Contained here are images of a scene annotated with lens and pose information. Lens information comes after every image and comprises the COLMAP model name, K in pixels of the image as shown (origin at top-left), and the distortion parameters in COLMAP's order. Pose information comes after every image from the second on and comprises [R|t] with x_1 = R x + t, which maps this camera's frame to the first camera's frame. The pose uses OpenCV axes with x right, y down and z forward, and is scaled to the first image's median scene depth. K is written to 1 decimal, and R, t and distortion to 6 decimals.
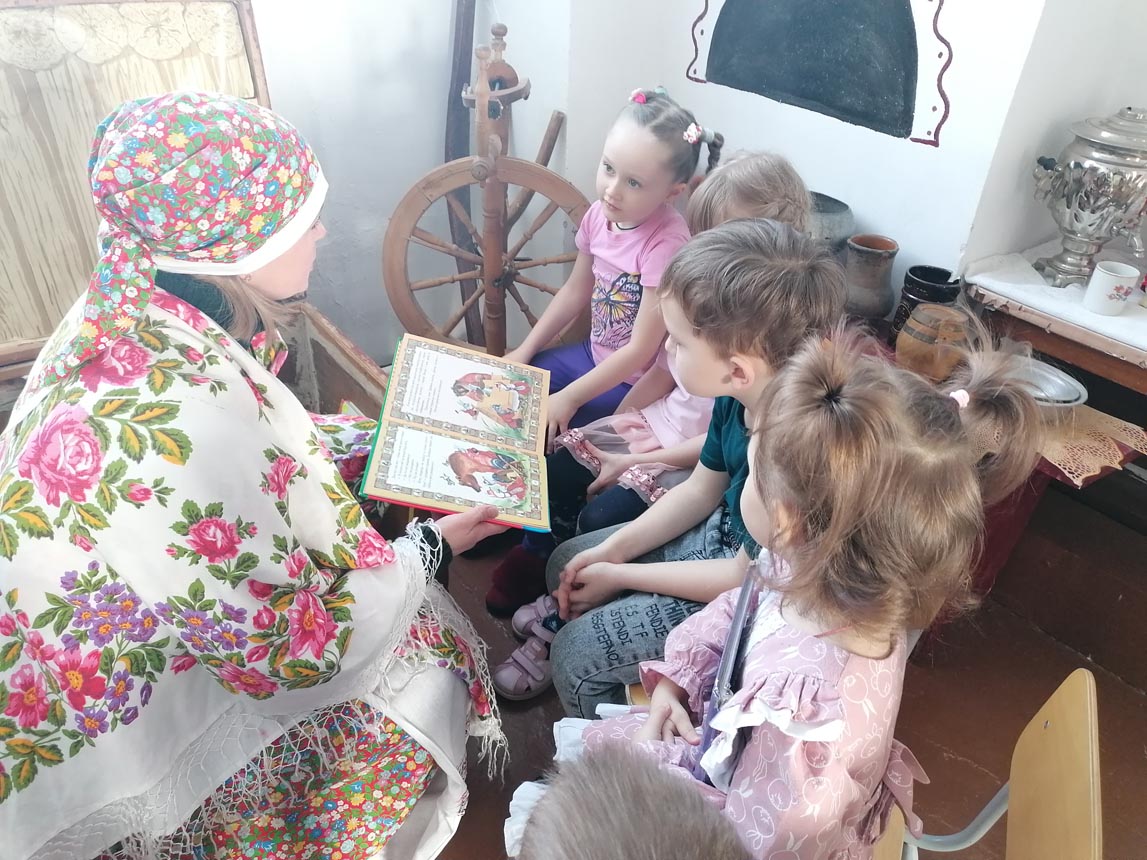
lens RADIAL K [[853.8, 0, 568.9], [0, 853.8, 430.6], [0, 0, 1]] dist [0.041390, -0.022028]
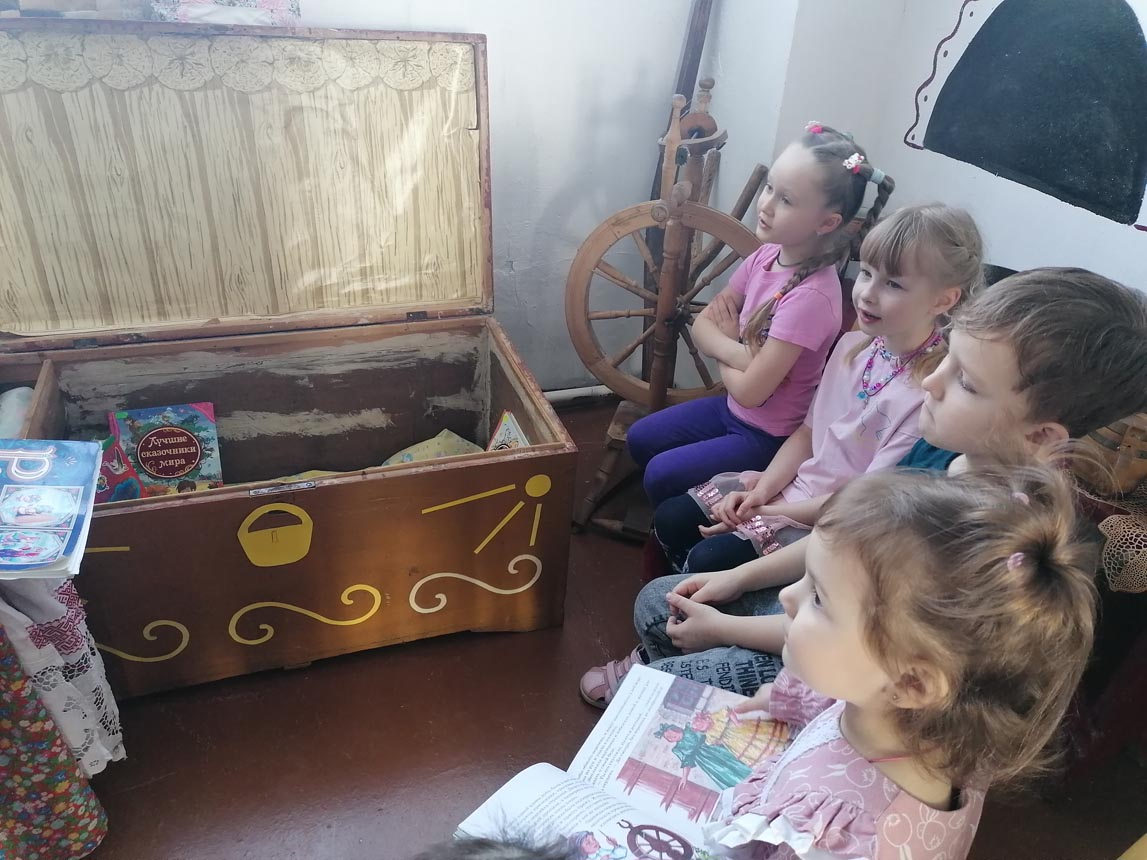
lens RADIAL K [[853.8, 0, 575.0], [0, 853.8, 429.6], [0, 0, 1]] dist [0.041390, -0.022028]
pose [[0.953912, 0.164500, -0.250981, 0.099260], [-0.178015, 0.983508, -0.031968, 0.006145], [0.241583, 0.075173, 0.967464, -0.006991]]
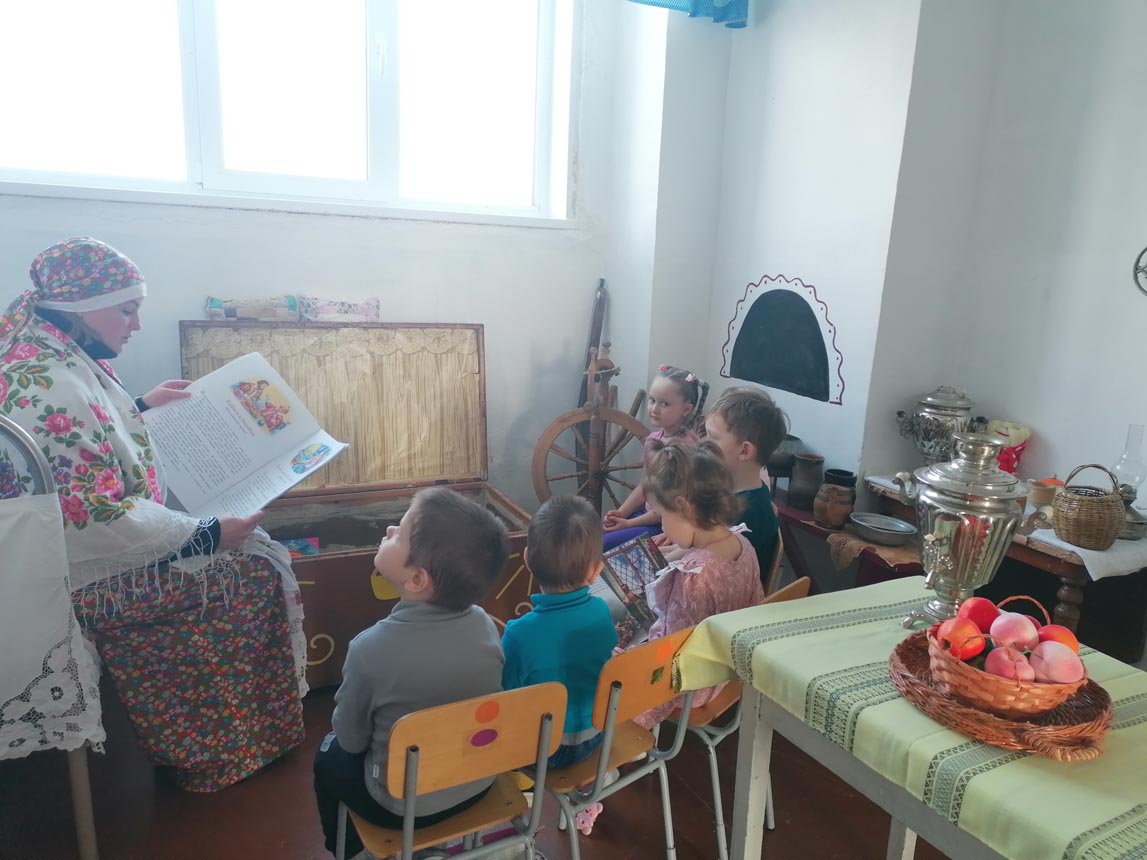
lens RADIAL K [[853.8, 0, 571.9], [0, 853.8, 428.2], [0, 0, 1]] dist [0.041390, -0.022028]
pose [[0.982956, 0.034741, -0.180528, 0.195731], [-0.099886, 0.925317, -0.365802, 0.412471], [0.154338, 0.377600, 0.913016, -0.677420]]
